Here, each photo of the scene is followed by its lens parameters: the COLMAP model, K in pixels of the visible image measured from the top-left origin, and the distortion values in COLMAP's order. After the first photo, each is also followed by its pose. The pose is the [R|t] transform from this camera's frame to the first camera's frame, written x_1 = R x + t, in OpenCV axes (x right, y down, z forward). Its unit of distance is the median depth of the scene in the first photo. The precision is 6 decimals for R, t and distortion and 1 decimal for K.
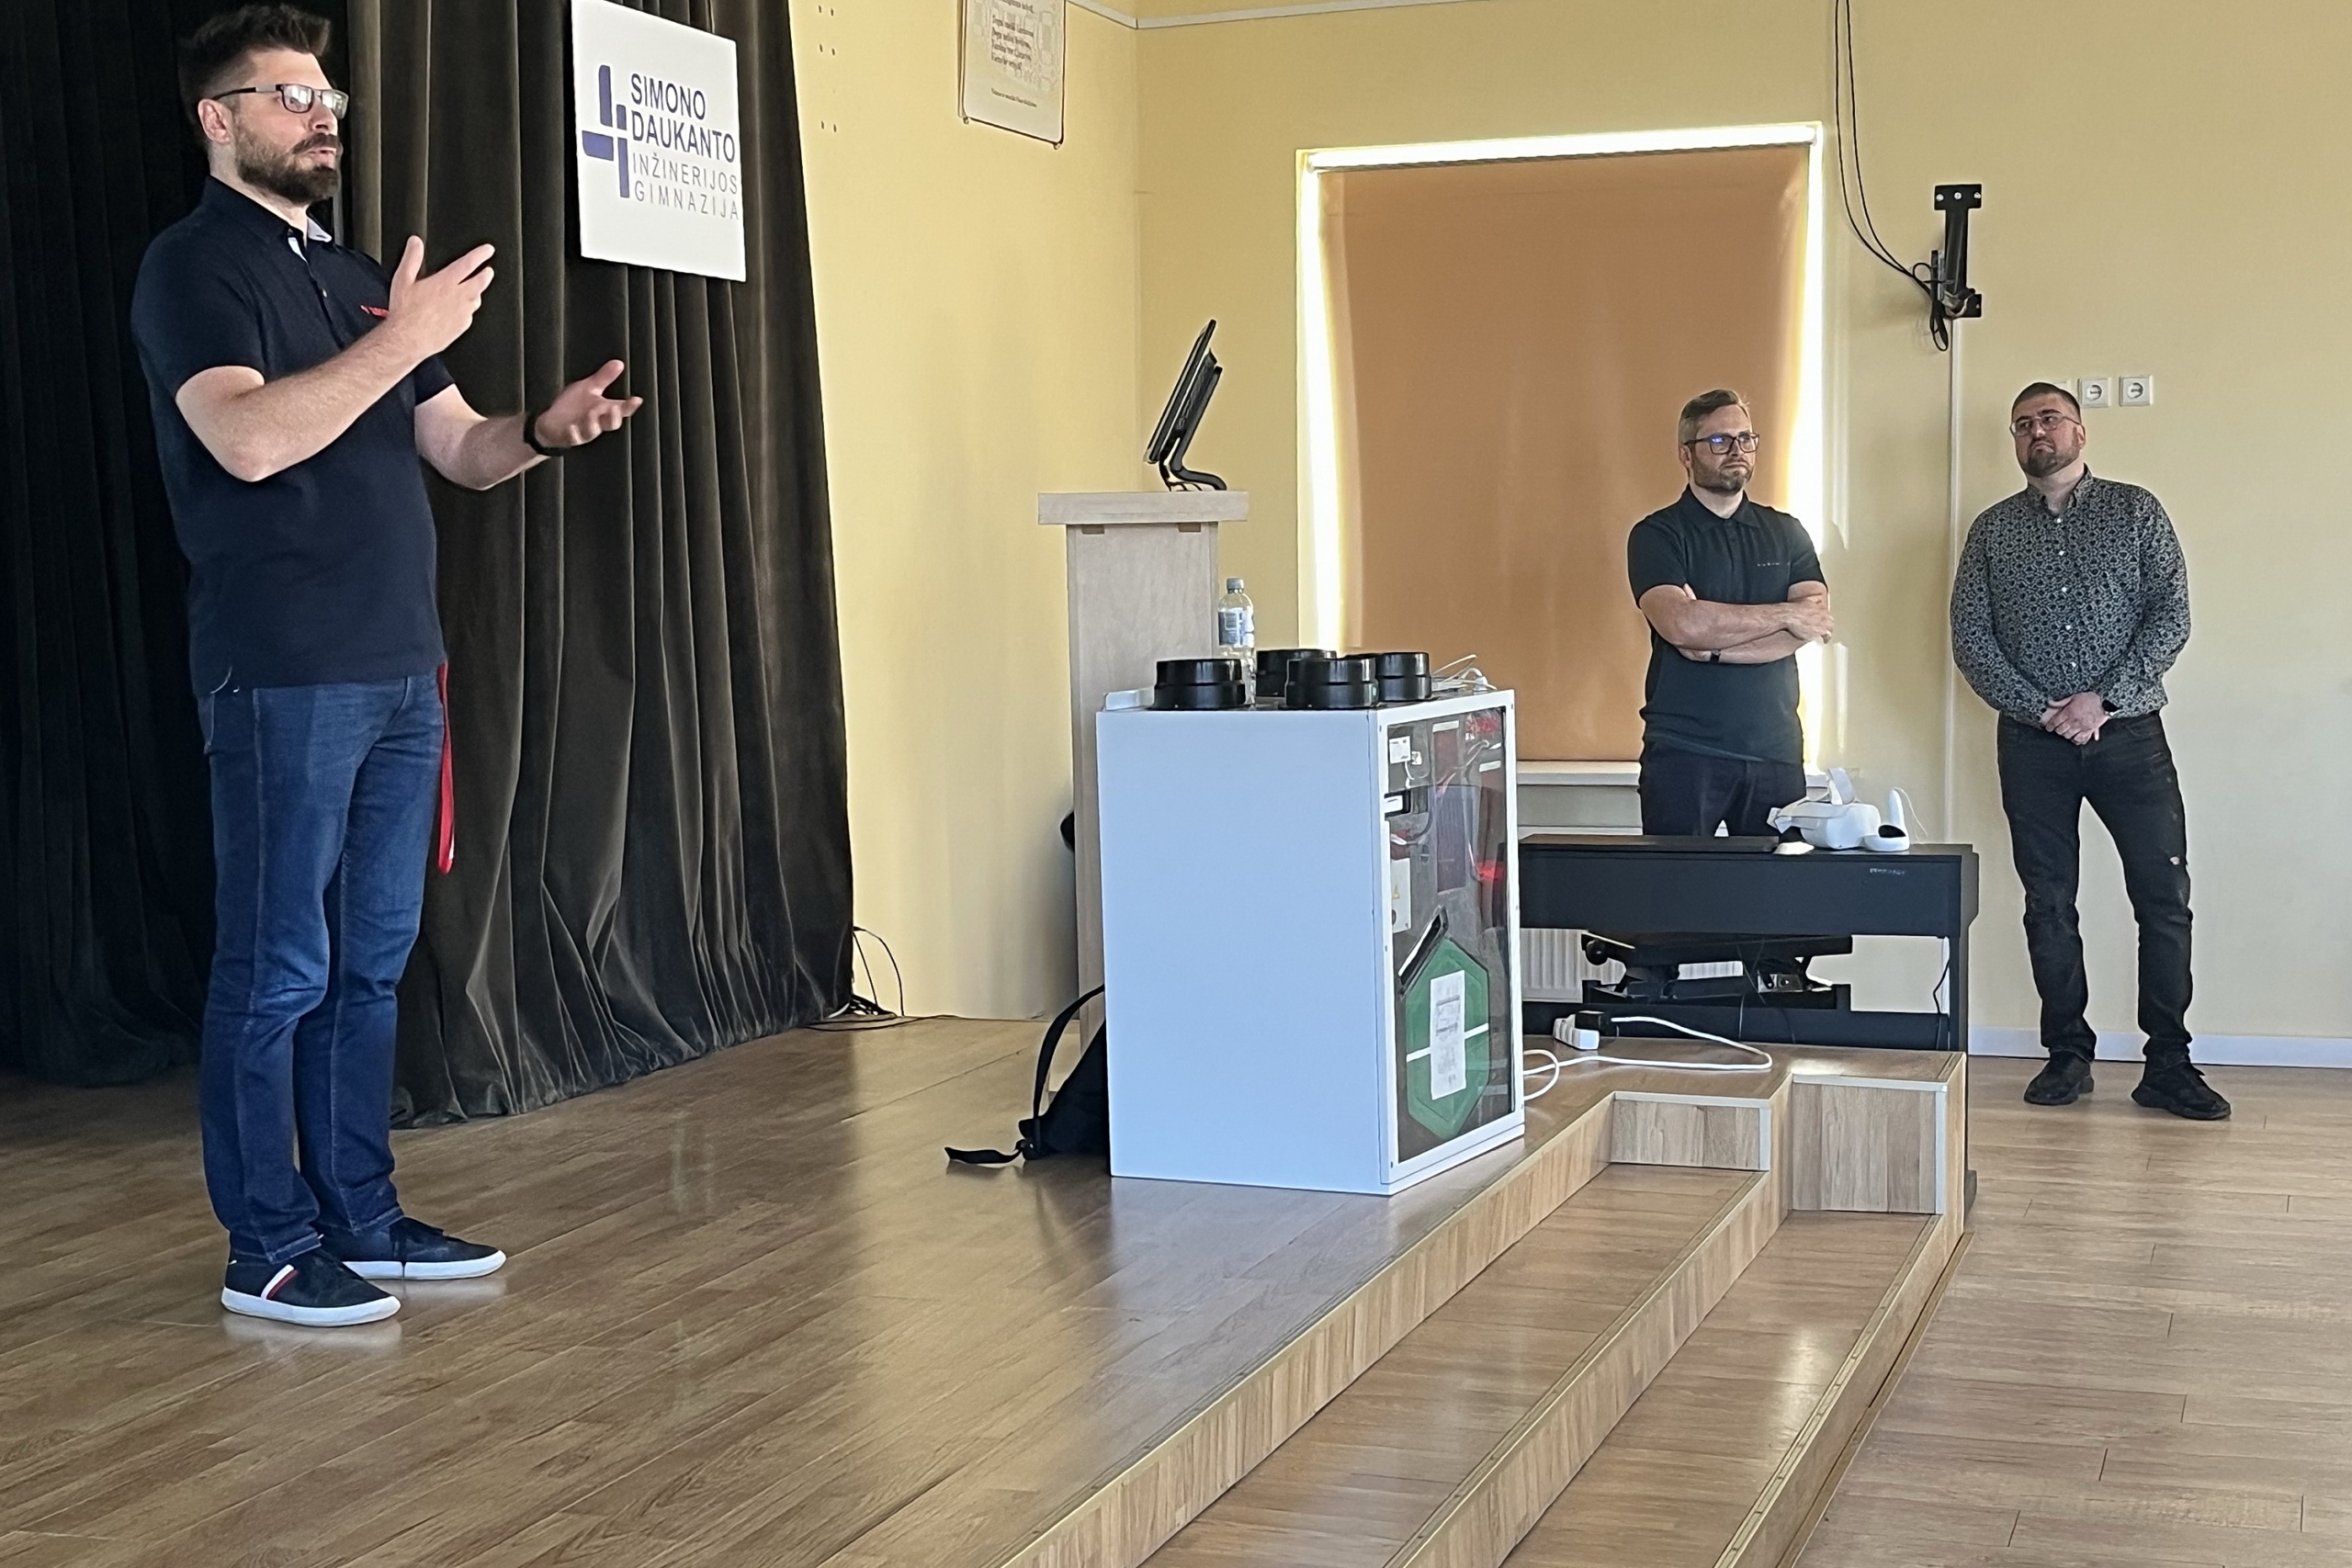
lens RADIAL K [[3345.6, 0, 1378.4], [0, 3345.6, 785.1], [0, 0, 1]] dist [0.189404, 0.013733]
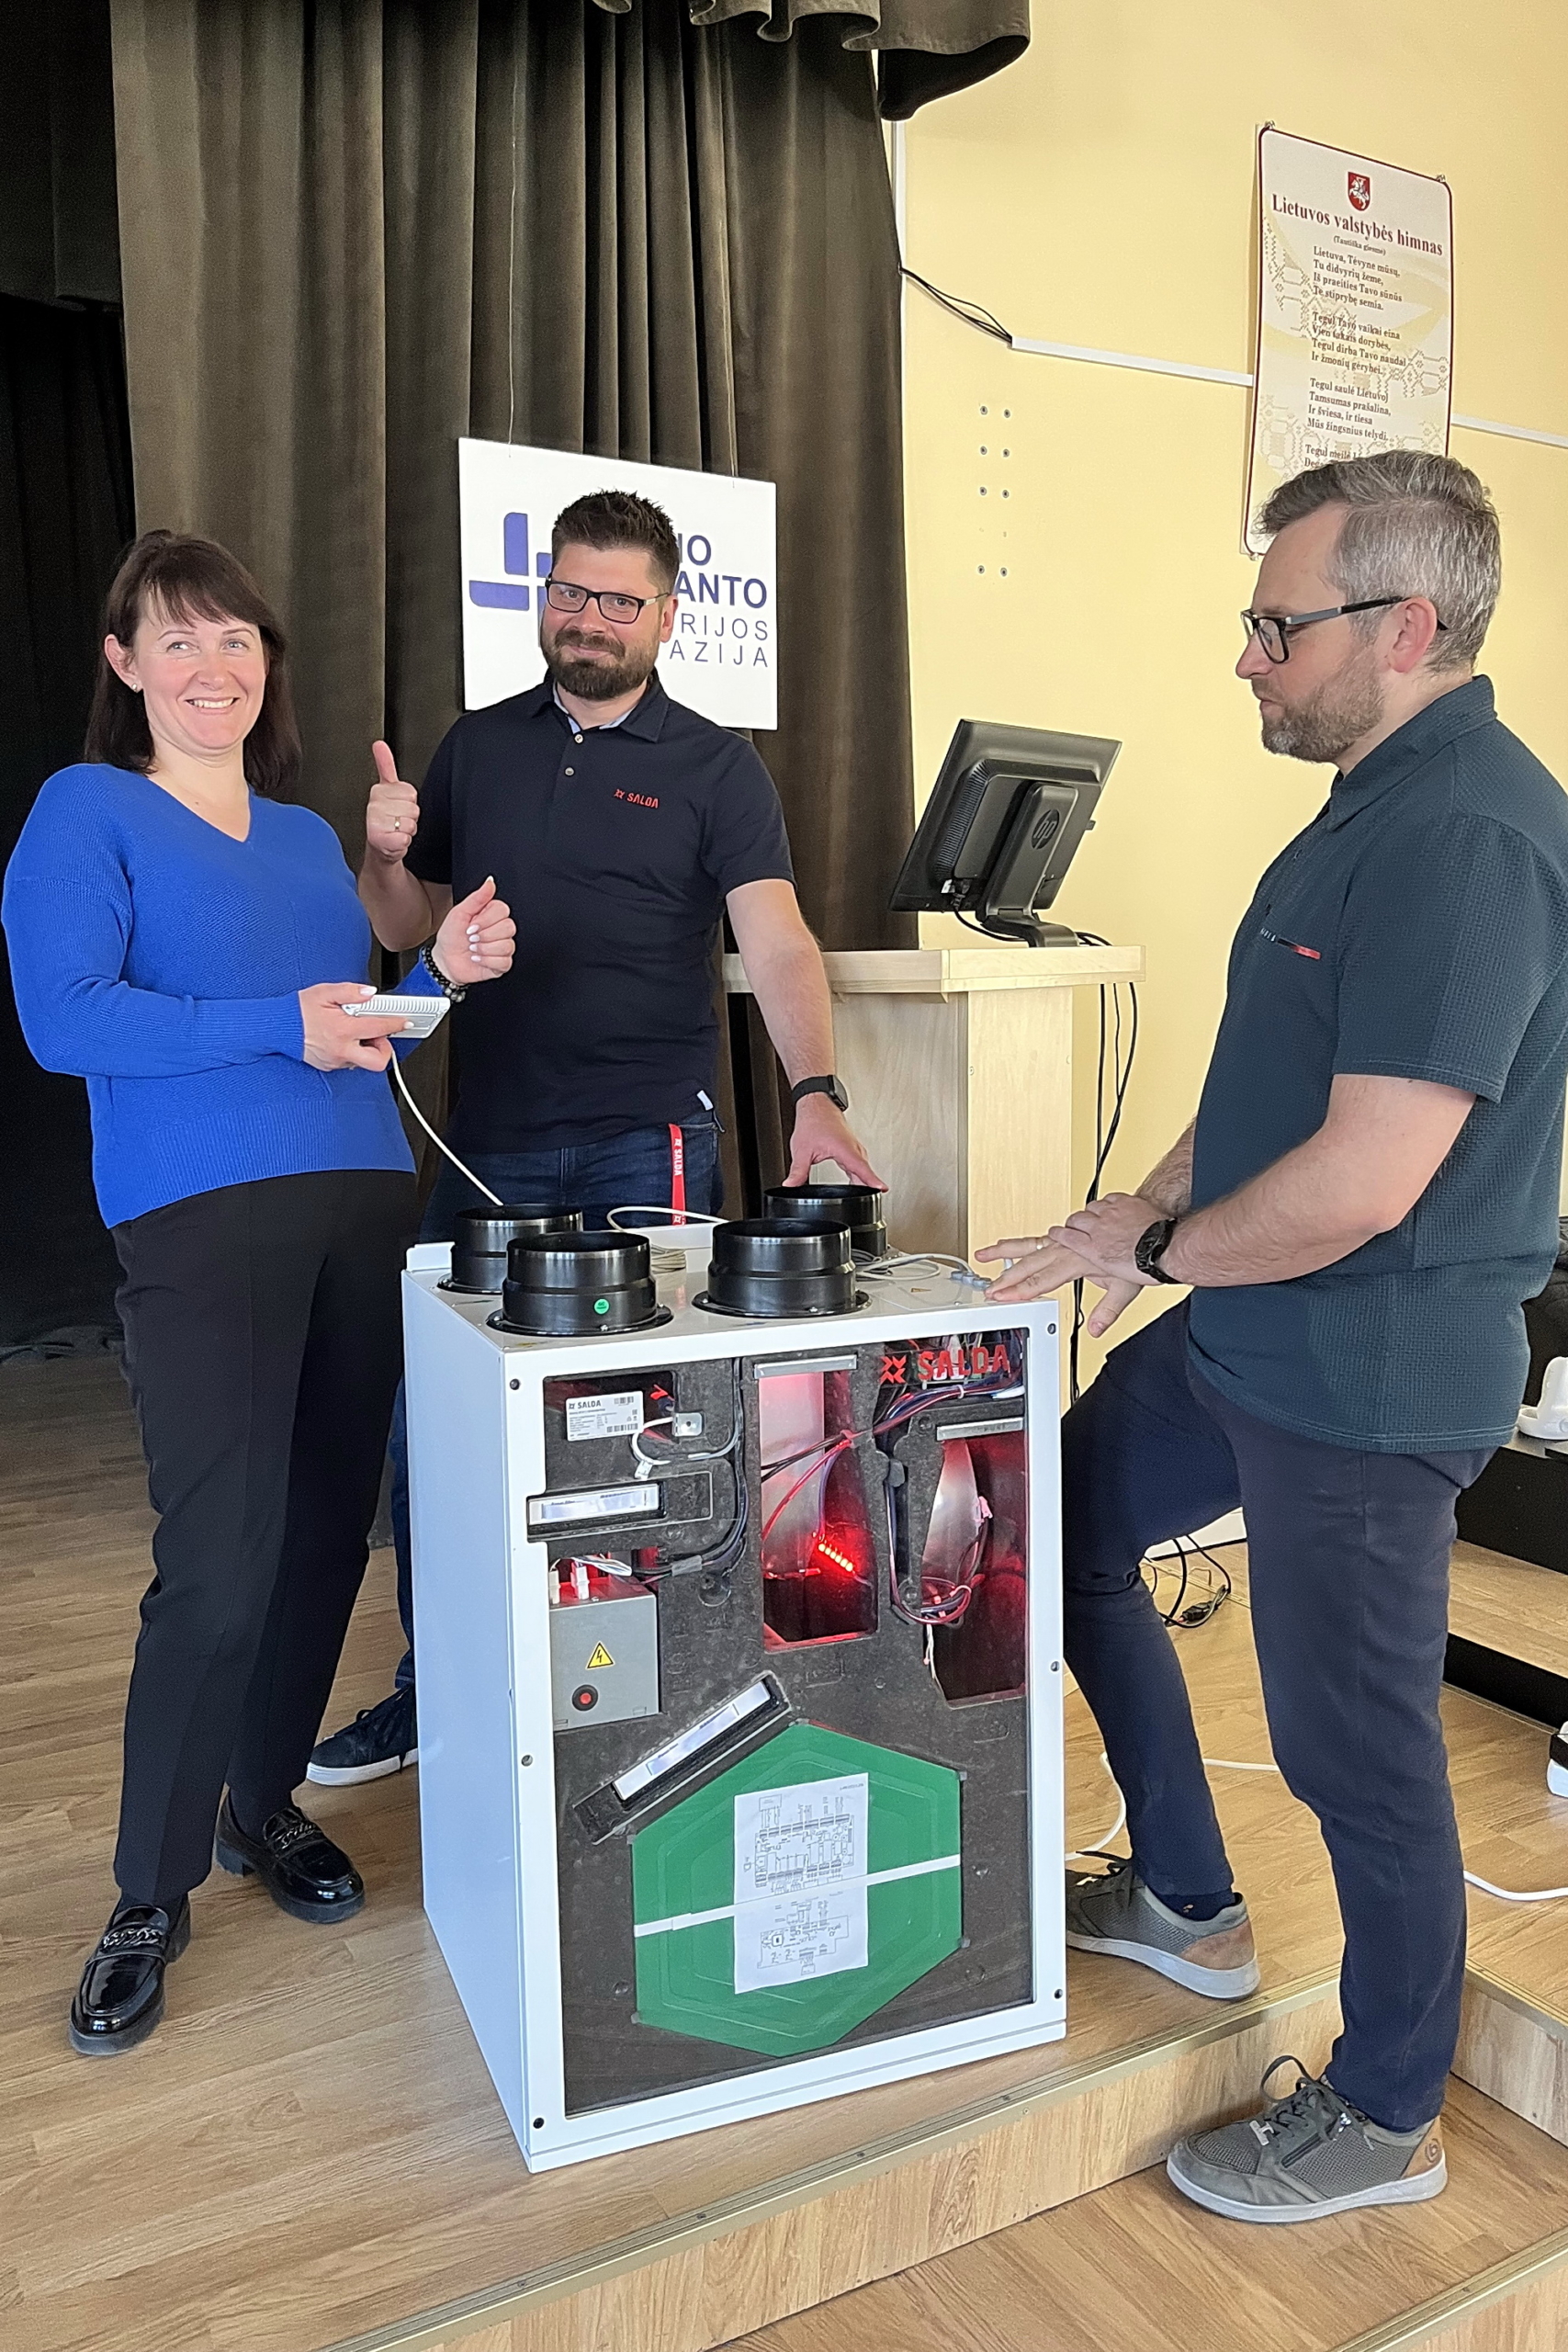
lens RADIAL K [[1736.7, 0, 714.4], [0, 1736.7, 1204.7], [0, 0, 1]] dist [0.052296, -0.114523]
pose [[0.708150, 0.101676, -0.698702, 0.179381], [-0.052042, 0.994402, 0.091961, -0.059611], [0.704141, -0.028760, 0.709478, 0.652369]]
